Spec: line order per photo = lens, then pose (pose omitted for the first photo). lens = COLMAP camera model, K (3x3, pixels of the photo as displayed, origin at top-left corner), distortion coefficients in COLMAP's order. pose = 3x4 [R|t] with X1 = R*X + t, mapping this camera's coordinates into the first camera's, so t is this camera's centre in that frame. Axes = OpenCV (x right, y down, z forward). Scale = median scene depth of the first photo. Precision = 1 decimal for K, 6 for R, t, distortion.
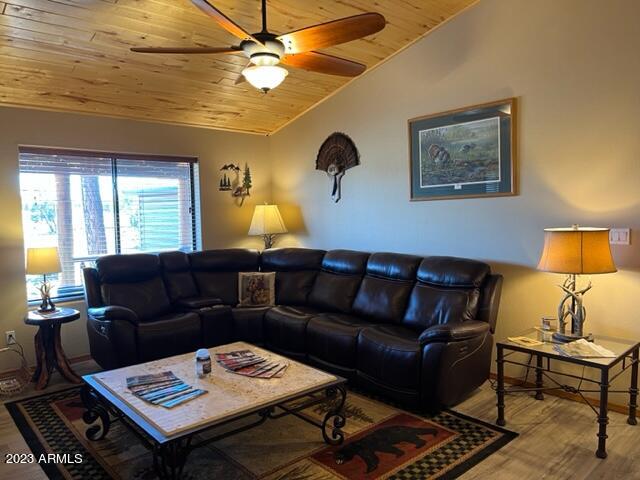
lens RADIAL K [[479.3, 0, 320.0], [0, 479.3, 239.0], [0, 0, 1]] dist [0.006011, -0.001282]
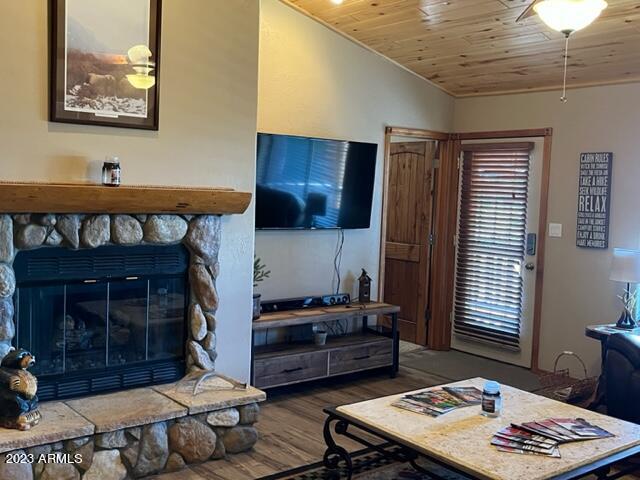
lens RADIAL K [[699.3, 0, 319.9], [0, 699.3, 239.5], [0, 0, 1]] dist [0.012453, 0.000000]
pose [[-0.049658, 0.094399, -0.994295, 0.871427], [-0.105096, 0.989503, 0.099193, -0.084666], [0.993221, 0.109422, -0.039215, 0.712325]]
